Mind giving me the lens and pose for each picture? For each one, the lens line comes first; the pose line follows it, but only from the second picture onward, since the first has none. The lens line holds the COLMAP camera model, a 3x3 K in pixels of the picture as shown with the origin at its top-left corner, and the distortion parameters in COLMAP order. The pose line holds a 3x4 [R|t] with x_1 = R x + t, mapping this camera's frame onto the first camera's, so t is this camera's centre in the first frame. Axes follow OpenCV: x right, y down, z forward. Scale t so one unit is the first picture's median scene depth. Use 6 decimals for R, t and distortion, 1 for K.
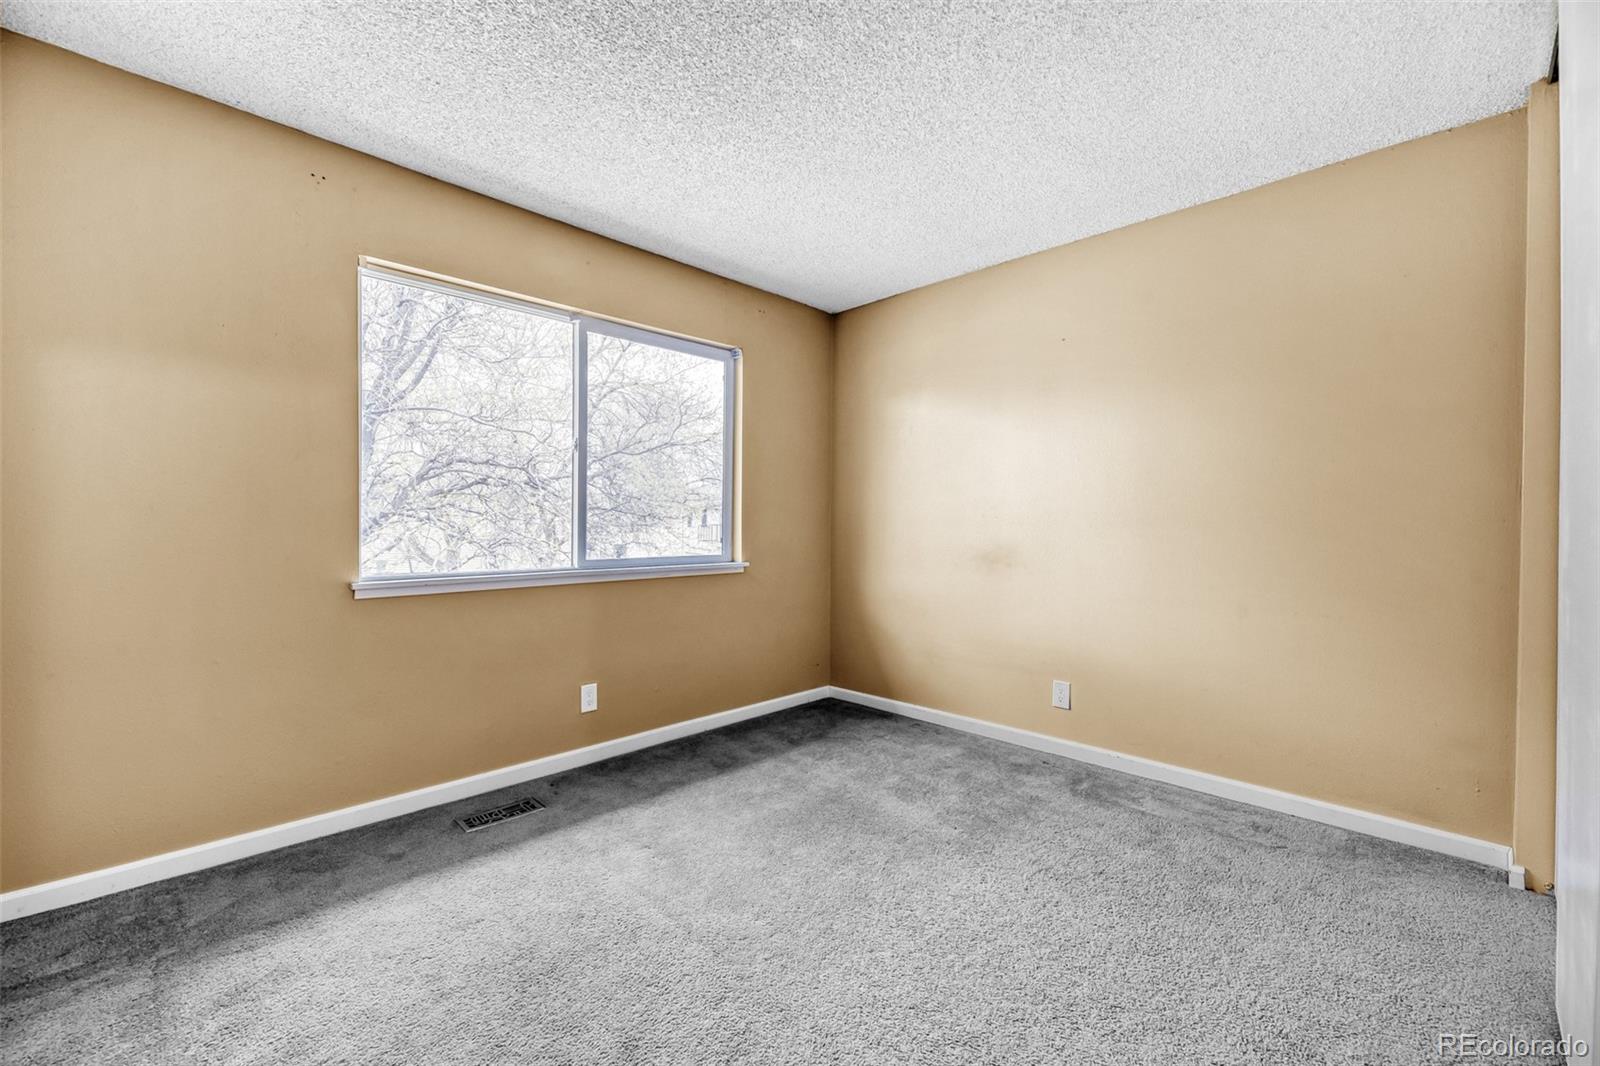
lens RADIAL K [[656.8, 0, 789.2], [0, 656.8, 520.9], [0, 0, 1]] dist [-0.000719, -0.000335]
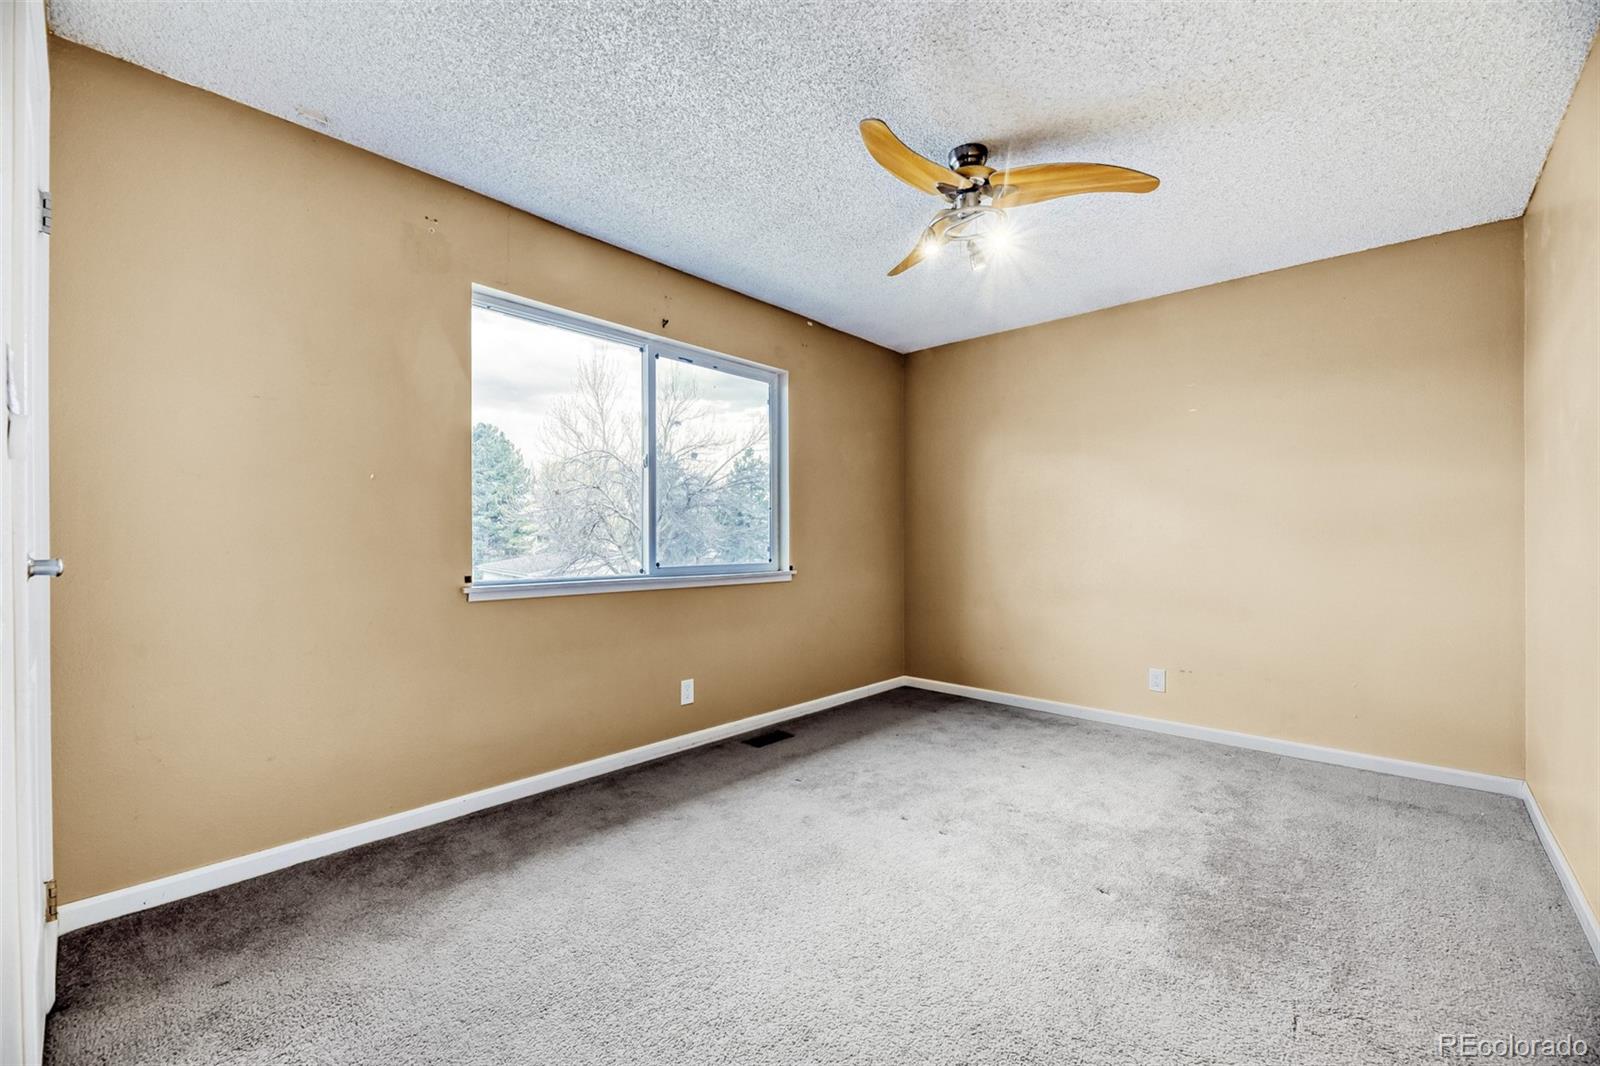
lens RADIAL K [[656.8, 0, 804.9], [0, 656.8, 535.6], [0, 0, 1]] dist [-0.000719, -0.000335]
pose [[0.999714, -0.012147, 0.020620, -0.112053], [0.012033, 0.999912, 0.005642, 0.000263], [-0.020686, -0.005392, 0.999771, -0.108435]]
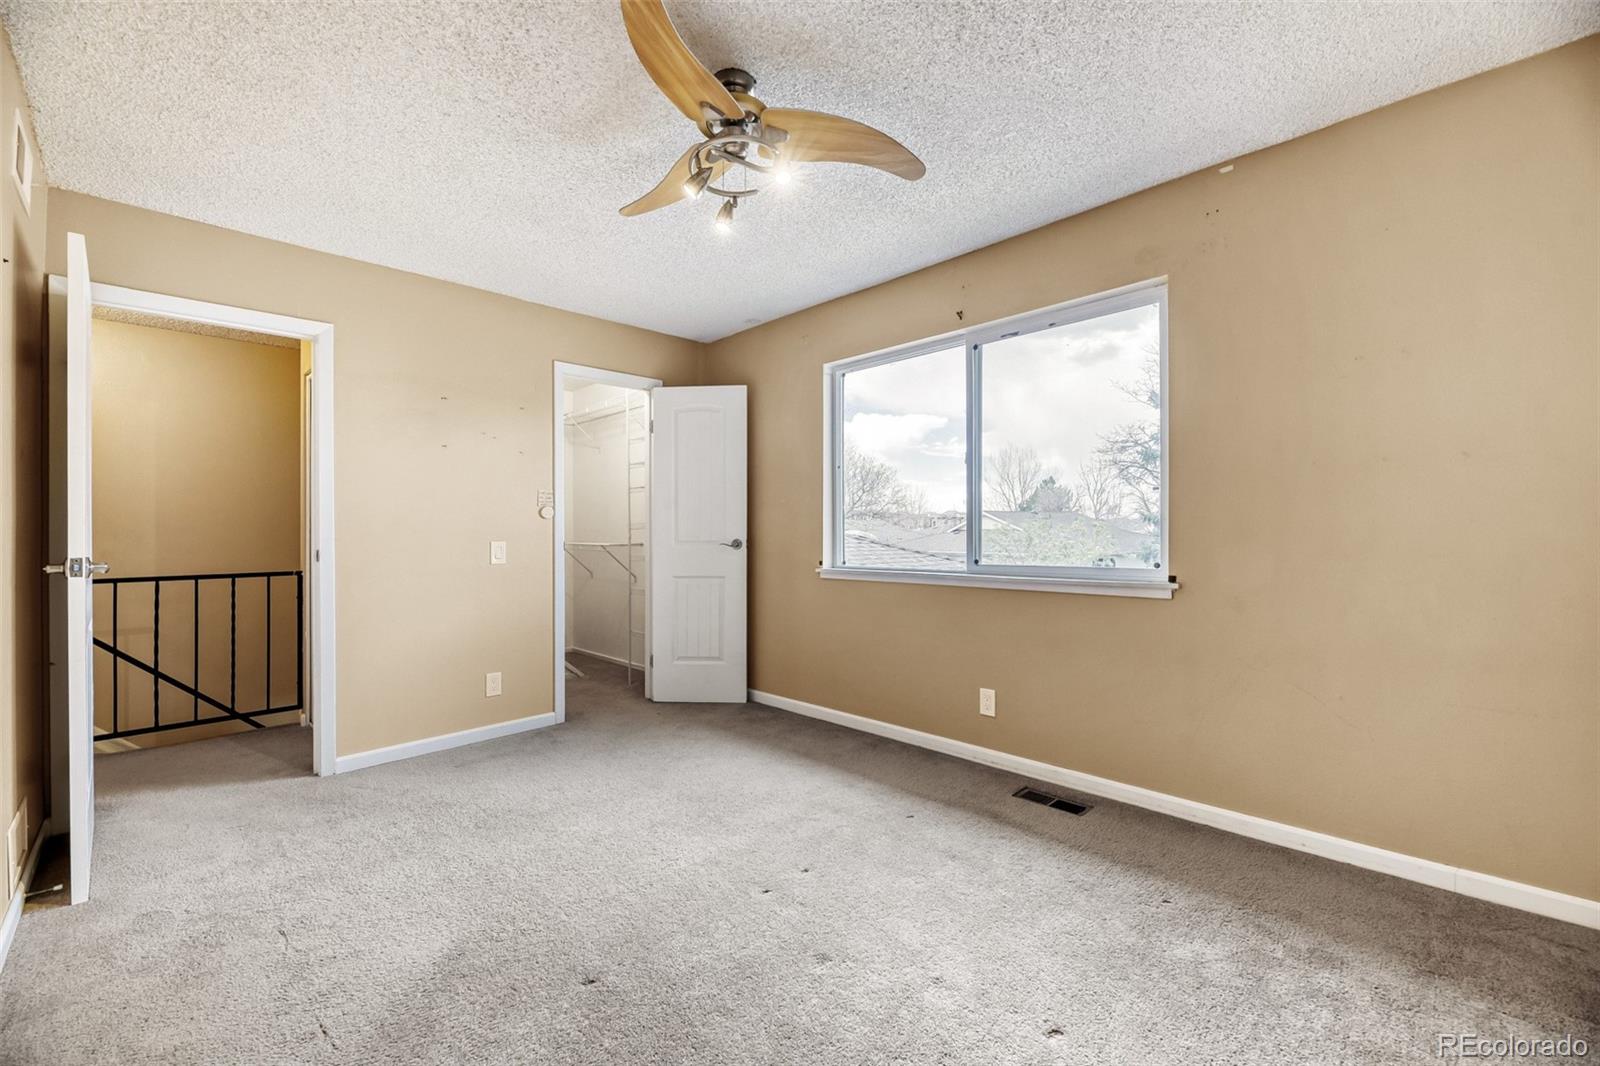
lens RADIAL K [[656.8, 0, 797.0], [0, 656.8, 523.8], [0, 0, 1]] dist [-0.000719, -0.000335]
pose [[-0.044246, -0.025032, -0.998707, 0.943940], [0.021789, 0.999424, -0.026015, 0.014192], [0.998783, -0.022912, -0.043675, 0.958803]]
